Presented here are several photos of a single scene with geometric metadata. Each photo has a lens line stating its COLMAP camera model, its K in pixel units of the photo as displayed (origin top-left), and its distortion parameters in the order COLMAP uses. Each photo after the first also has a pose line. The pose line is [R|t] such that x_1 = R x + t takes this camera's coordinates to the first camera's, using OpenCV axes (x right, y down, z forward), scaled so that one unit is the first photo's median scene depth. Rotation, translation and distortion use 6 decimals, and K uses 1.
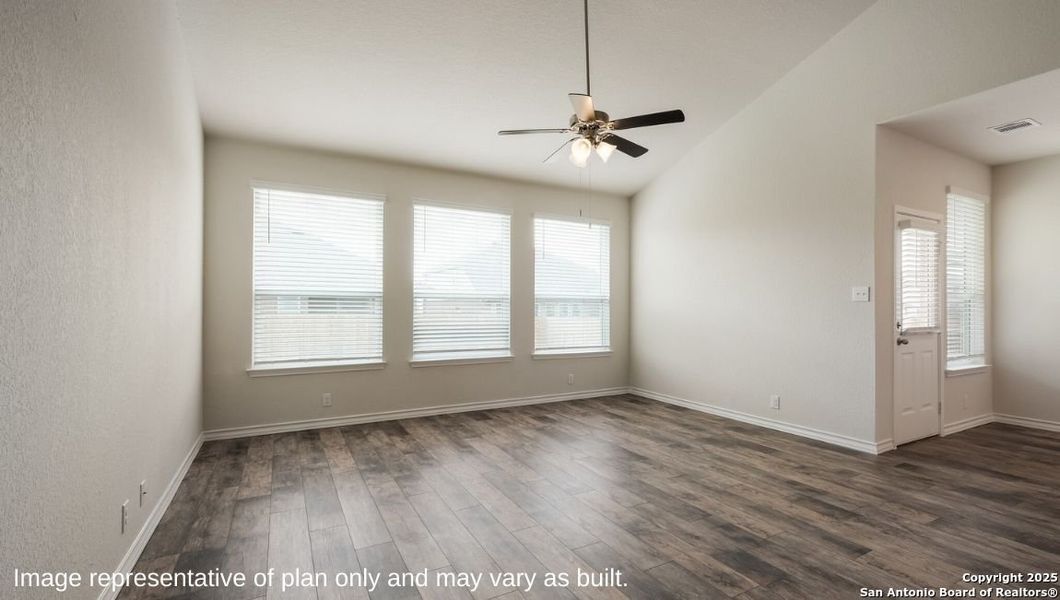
lens RADIAL K [[459.2, 0, 529.5], [0, 459.2, 305.2], [0, 0, 1]] dist [0.001857, 0.000502]
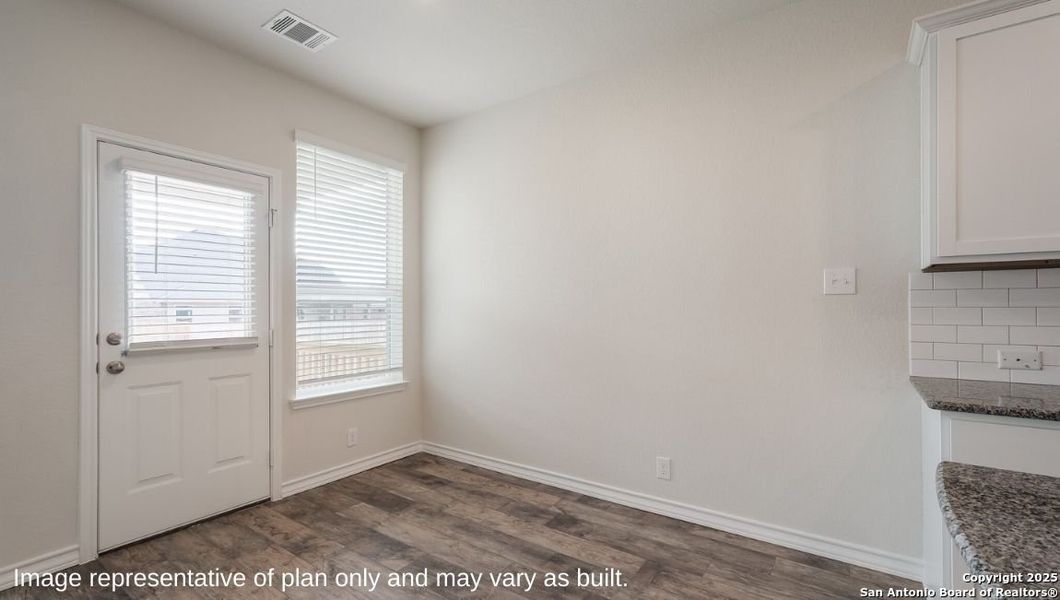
lens RADIAL K [[459.2, 0, 529.5], [0, 459.2, 305.2], [0, 0, 1]] dist [0.001857, 0.000502]
pose [[0.899037, -0.002675, 0.437865, 0.925218], [0.003654, 0.999992, -0.001393, 0.003108], [-0.437858, 0.002852, 0.899040, 0.233281]]
